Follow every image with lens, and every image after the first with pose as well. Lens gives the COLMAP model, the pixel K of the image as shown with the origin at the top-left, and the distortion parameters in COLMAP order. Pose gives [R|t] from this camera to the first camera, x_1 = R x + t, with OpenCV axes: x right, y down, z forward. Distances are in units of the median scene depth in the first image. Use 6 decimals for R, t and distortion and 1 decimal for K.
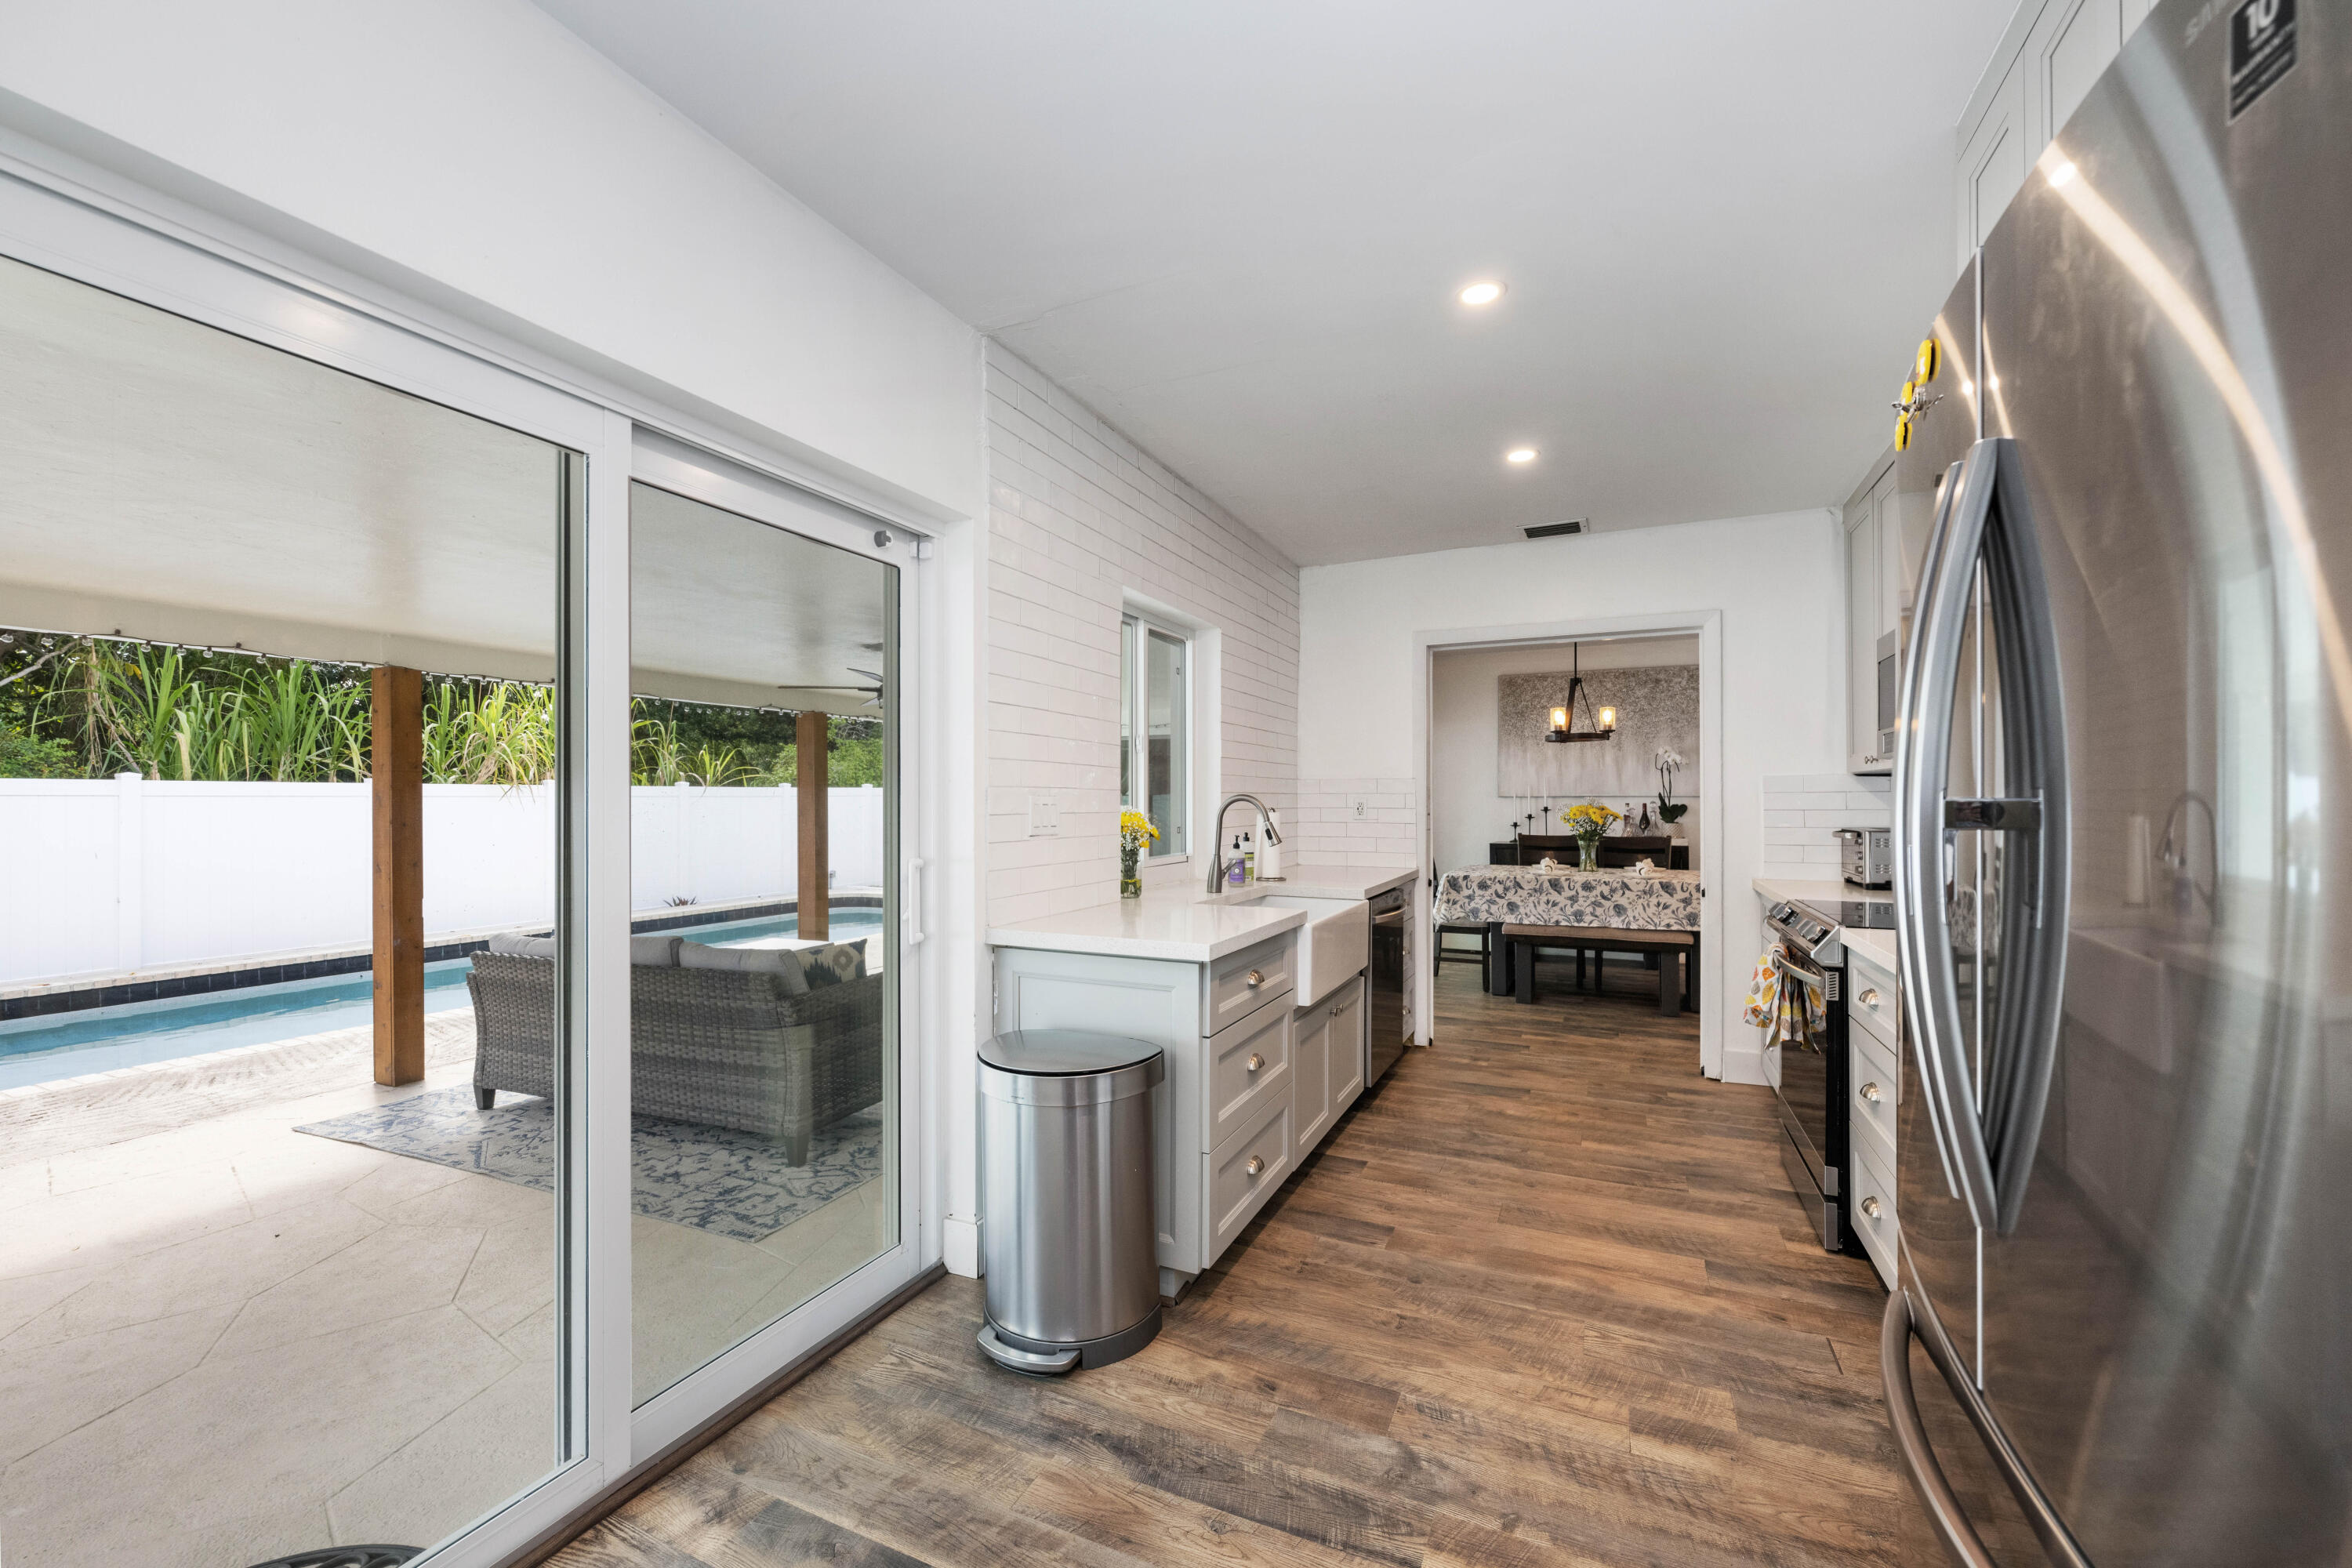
lens RADIAL K [[955.3, 0, 1173.0], [0, 955.3, 802.9], [0, 0, 1]] dist [-0.000402, 0.000509]
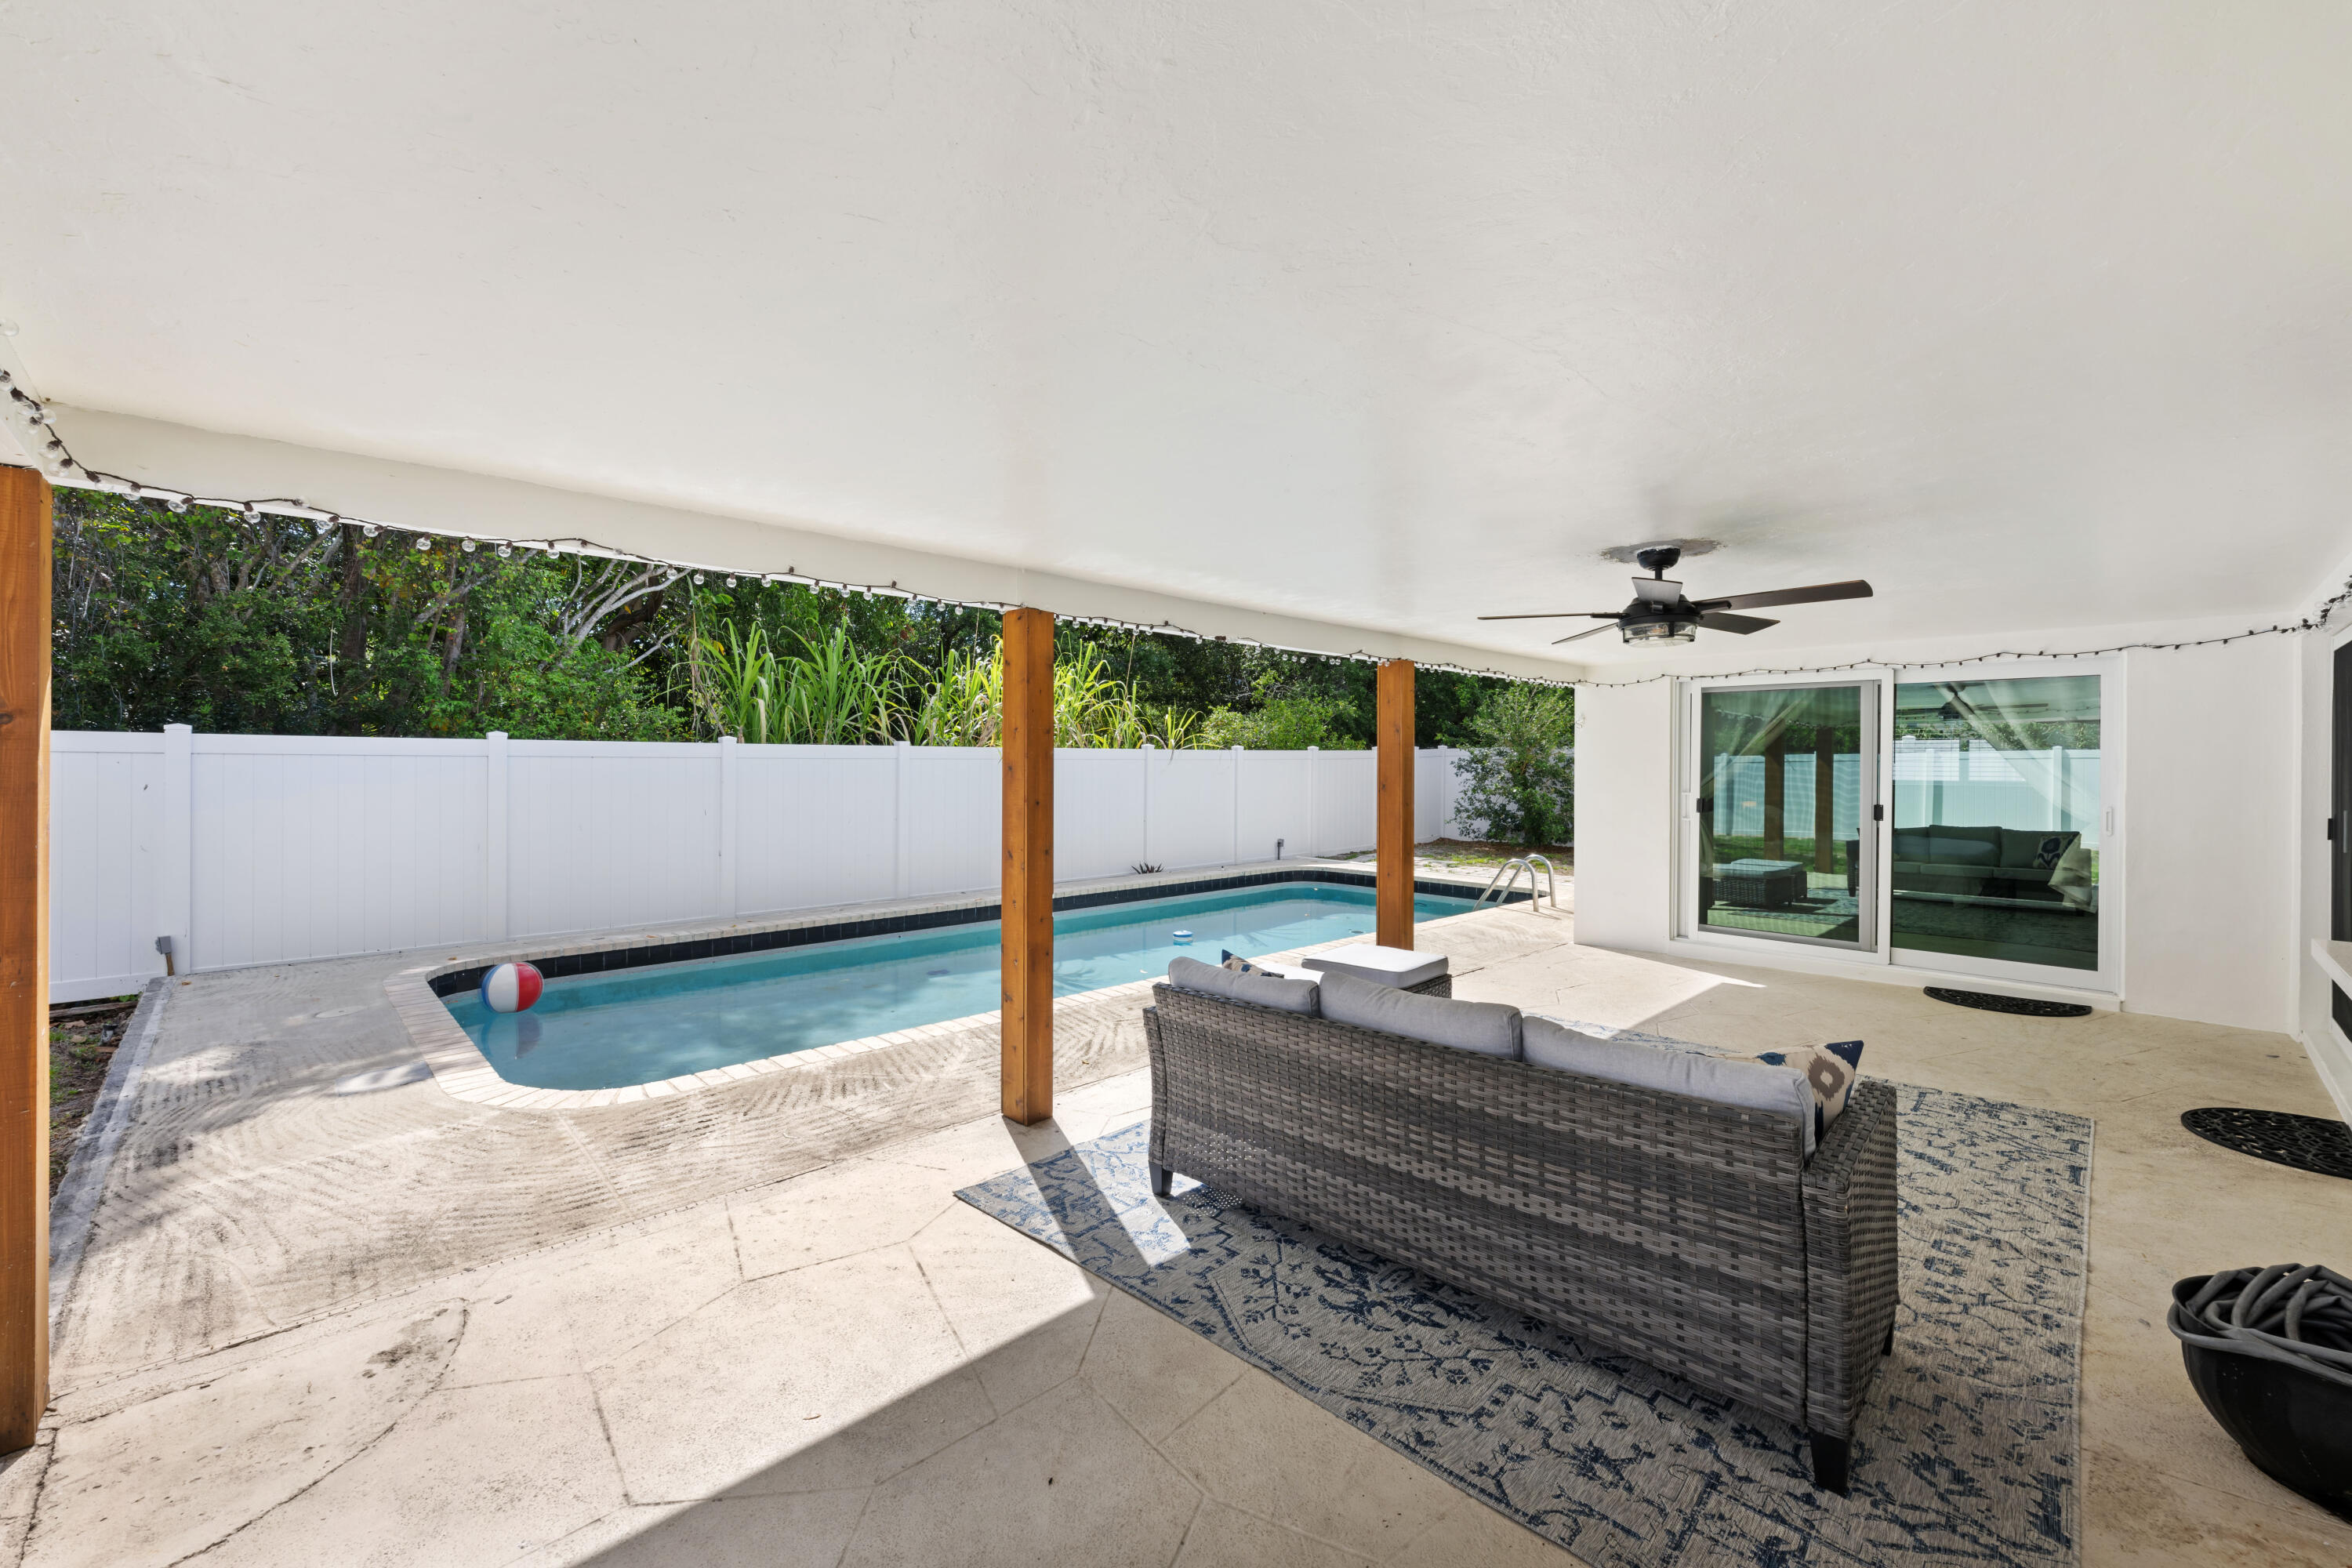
lens RADIAL K [[955.3, 0, 1163.9], [0, 955.3, 765.7], [0, 0, 1]] dist [-0.000402, 0.000509]
pose [[0.933490, 0.010043, -0.358463, -0.599811], [-0.009503, 0.999950, 0.003268, -0.017900], [0.358477, 0.000356, 0.933538, 0.407940]]
